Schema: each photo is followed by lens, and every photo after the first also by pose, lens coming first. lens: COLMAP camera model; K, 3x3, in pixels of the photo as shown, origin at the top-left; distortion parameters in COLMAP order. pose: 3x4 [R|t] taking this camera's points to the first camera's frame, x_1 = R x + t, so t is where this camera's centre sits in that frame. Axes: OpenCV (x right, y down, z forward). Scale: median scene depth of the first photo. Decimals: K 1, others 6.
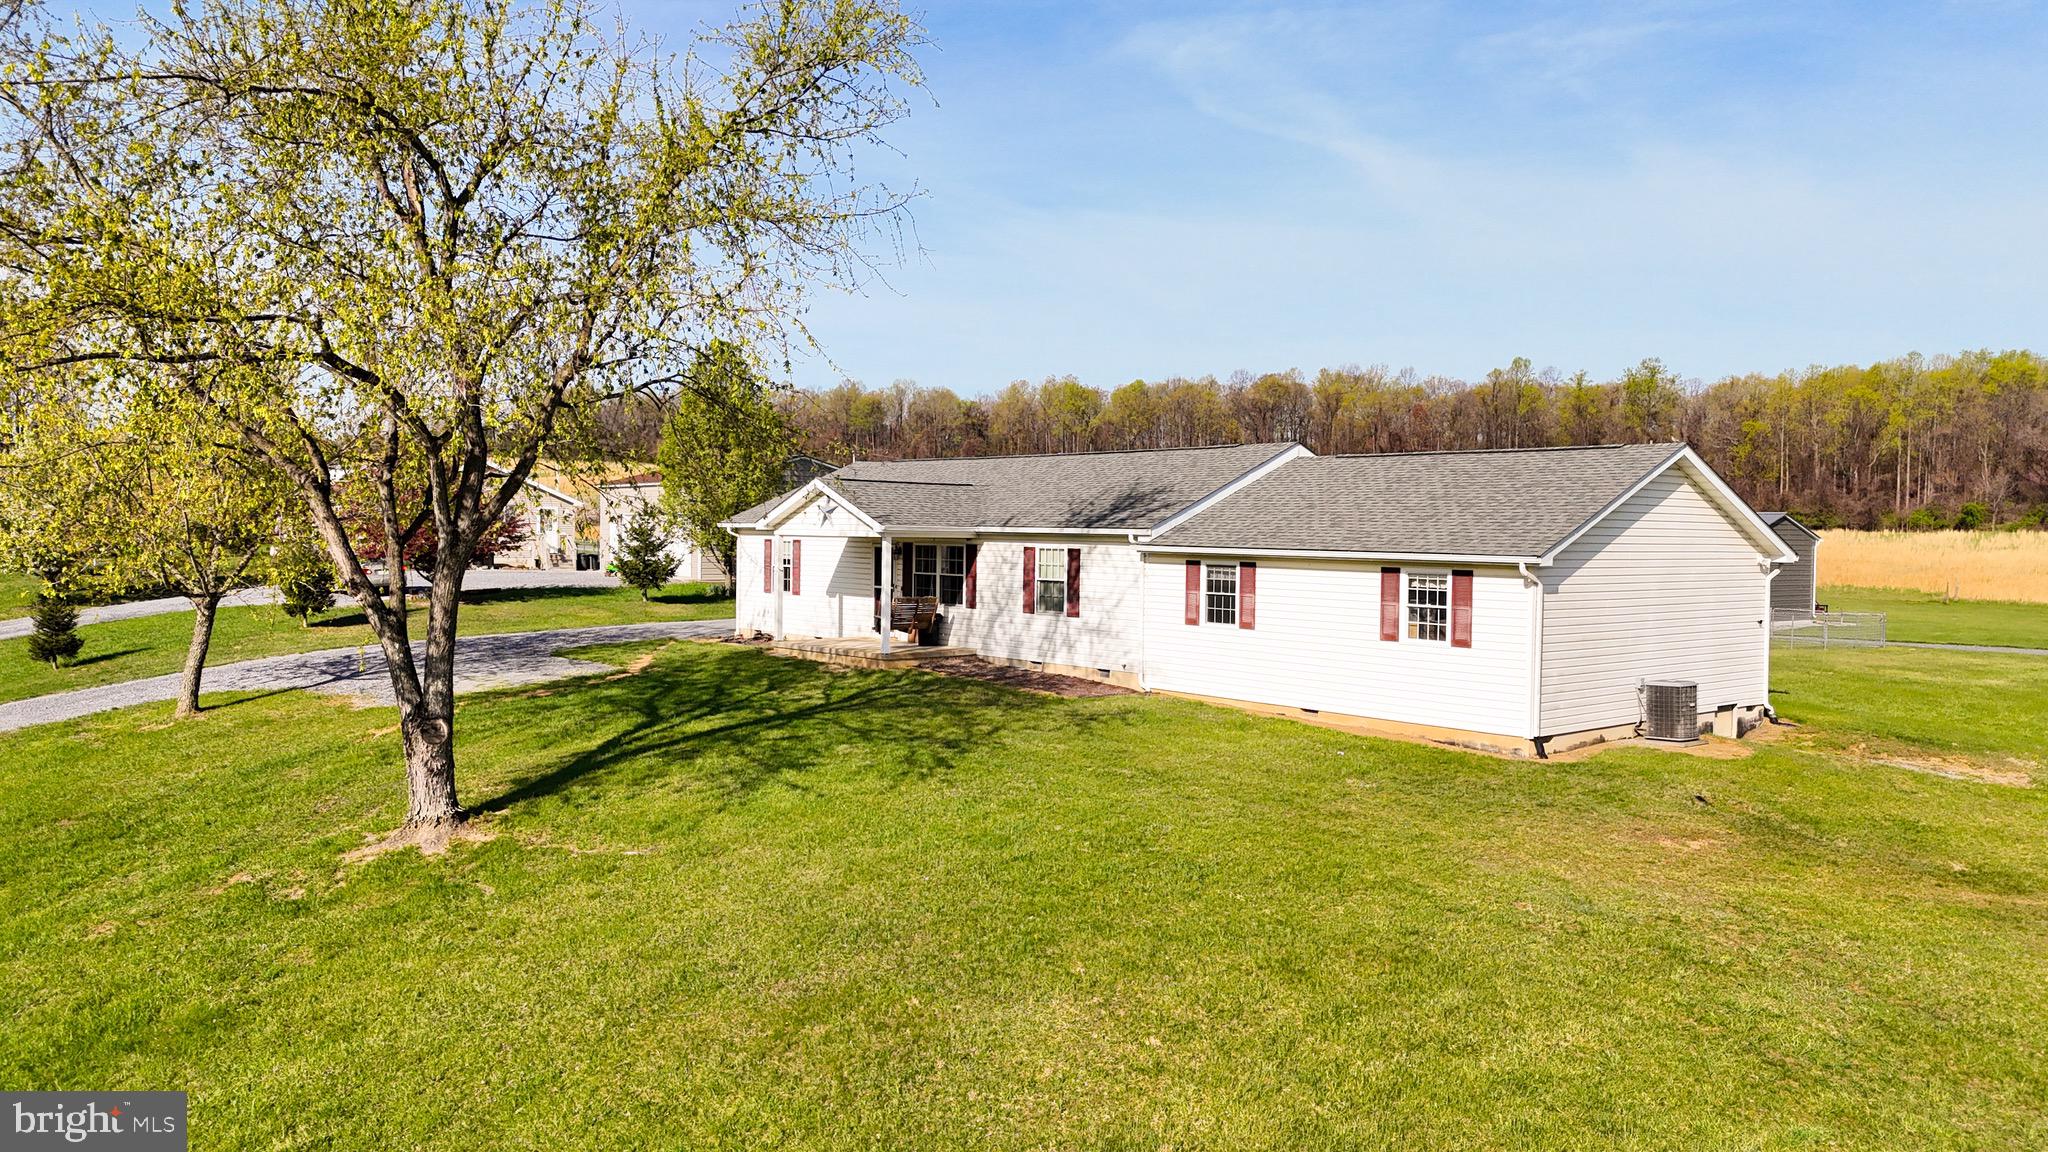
lens RADIAL K [[1462.2, 0, 1024.0], [0, 1462.2, 576.0], [0, 0, 1]] dist [0.045785, -0.005661]
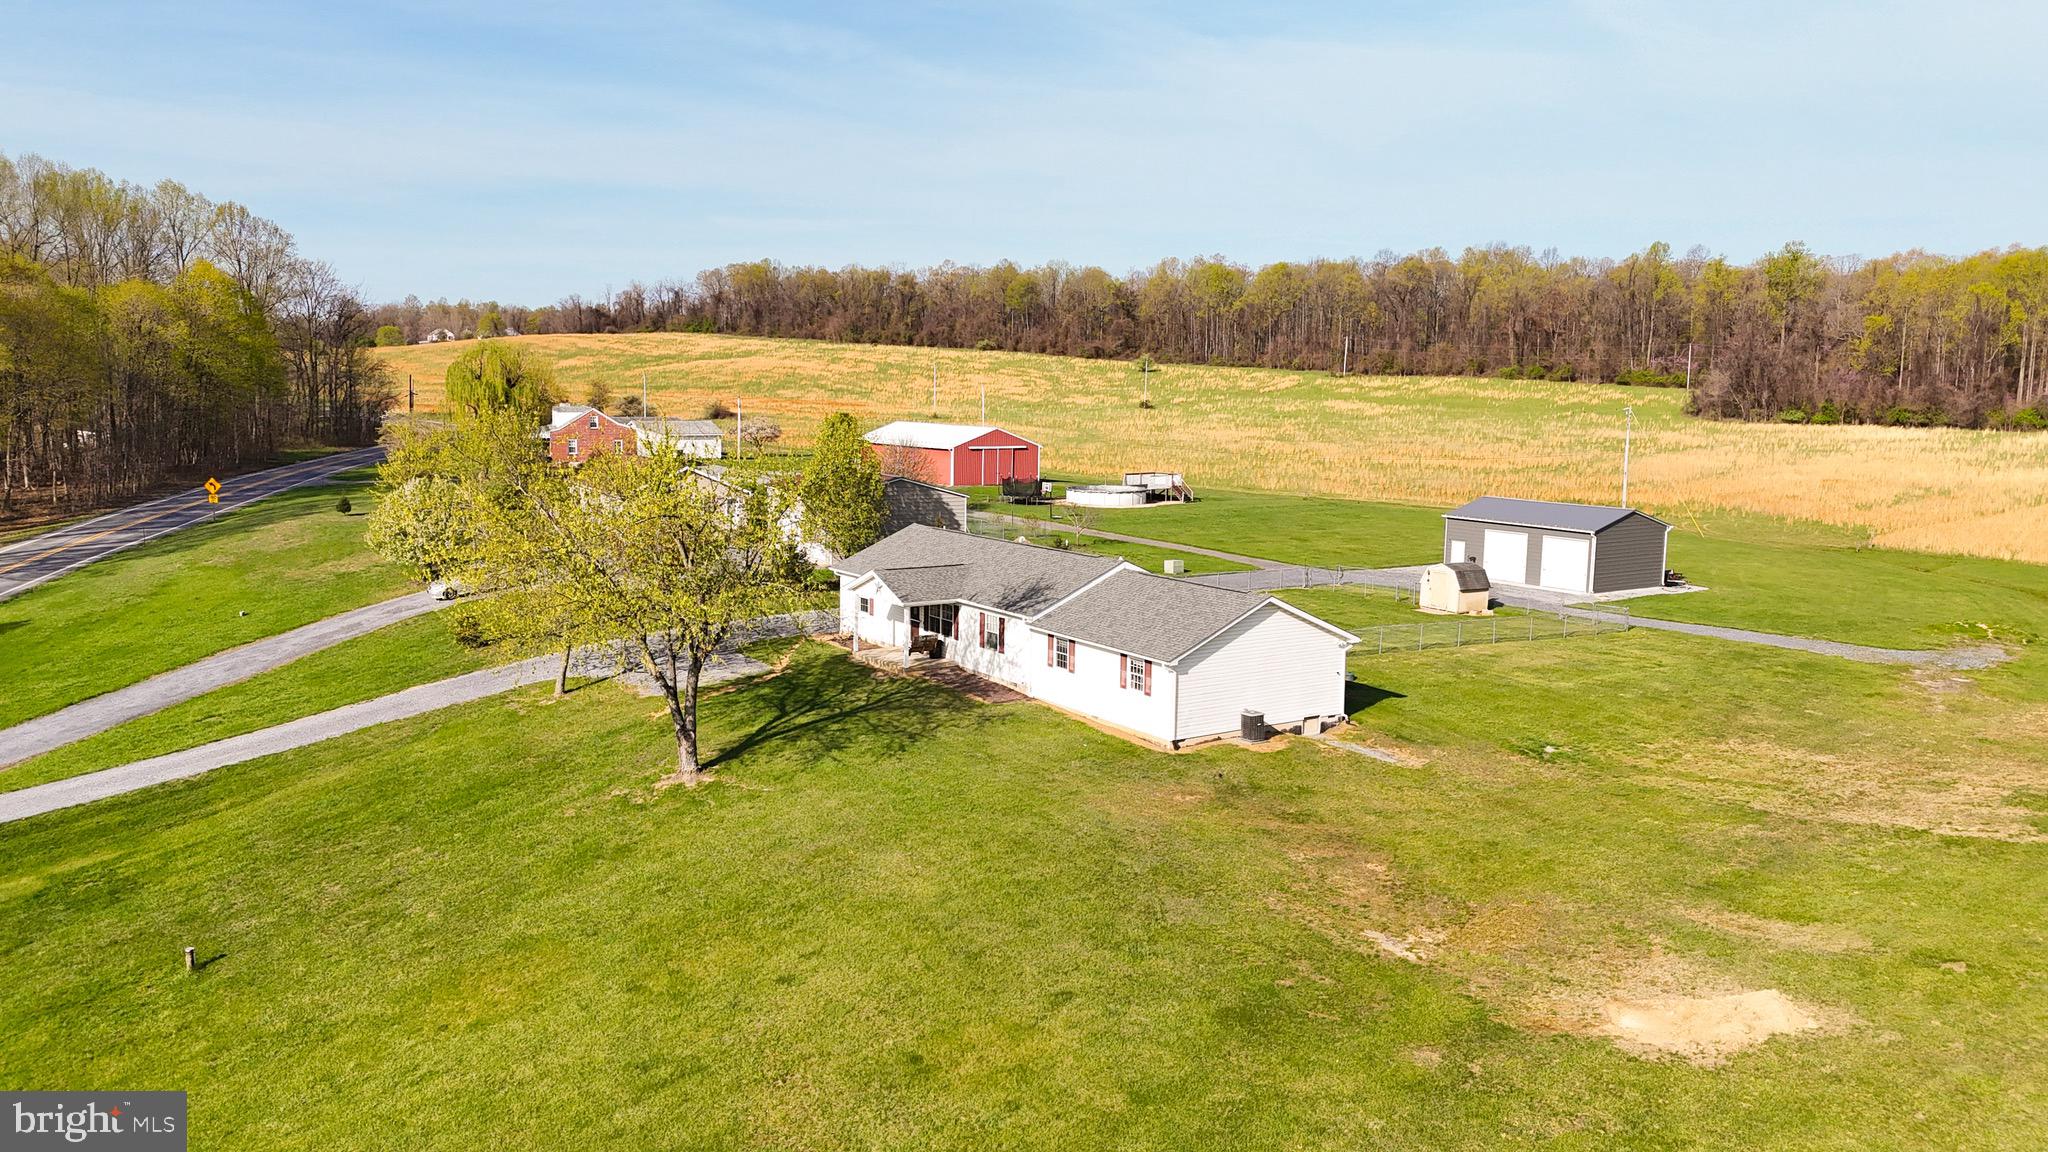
lens RADIAL K [[1457.9, 0, 1024.0], [0, 1457.9, 576.0], [0, 0, 1]] dist [0.114078, -0.131441]
pose [[0.993078, 0.013637, -0.116666, 0.317340], [-0.001510, 0.994638, 0.103409, -0.300871], [0.117451, -0.102517, 0.987773, -0.962733]]
